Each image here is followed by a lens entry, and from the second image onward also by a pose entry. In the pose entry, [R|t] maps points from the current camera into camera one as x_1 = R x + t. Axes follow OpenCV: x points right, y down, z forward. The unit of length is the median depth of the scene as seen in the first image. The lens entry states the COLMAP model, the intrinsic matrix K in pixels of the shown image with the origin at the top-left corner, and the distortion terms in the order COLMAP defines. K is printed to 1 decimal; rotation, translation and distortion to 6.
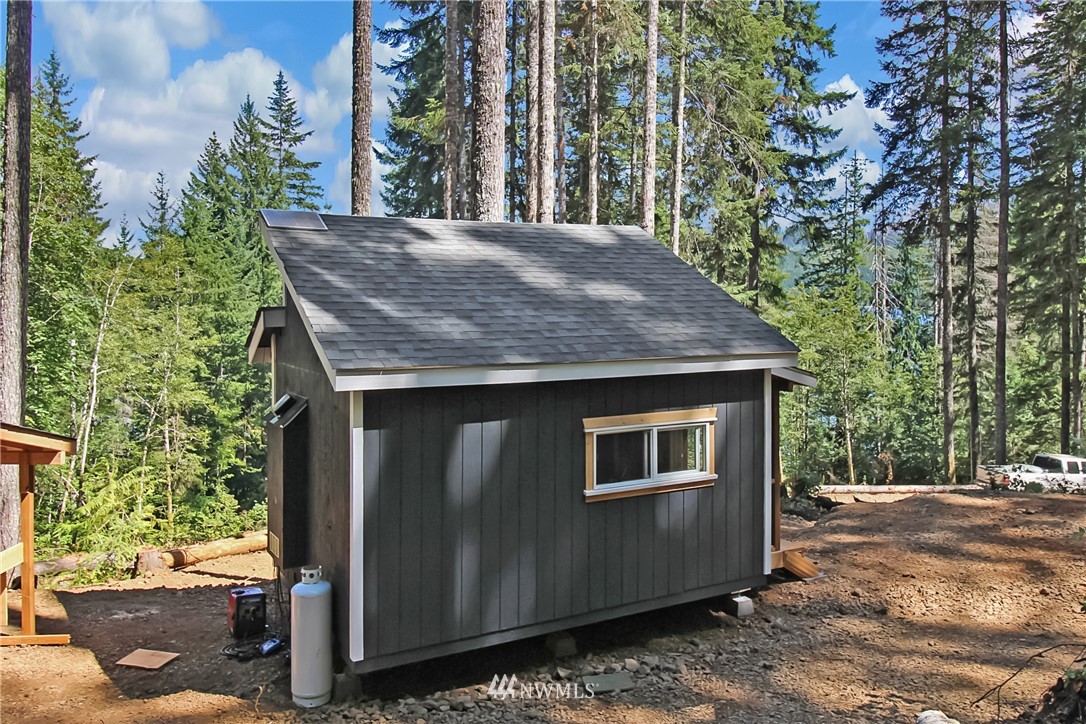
lens RADIAL K [[902.2, 0, 546.8], [0, 902.2, 286.2], [0, 0, 1]] dist [0.001623, -0.001811]
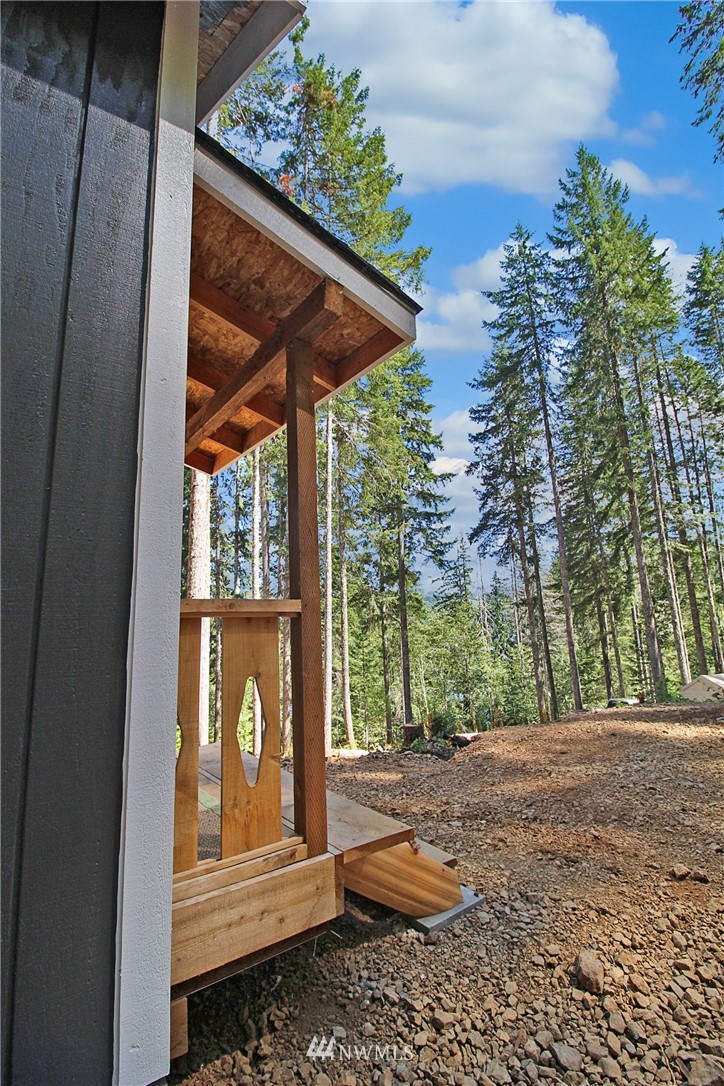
lens RADIAL K [[500.1, 0, 356.5], [0, 500.1, 537.6], [0, 0, 1]] dist [-0.011761, 0.000745]
pose [[0.992572, -0.019348, 0.120109, 0.058101], [0.041703, 0.981567, -0.186514, 0.051907], [-0.114286, 0.190138, 0.975083, 0.191013]]
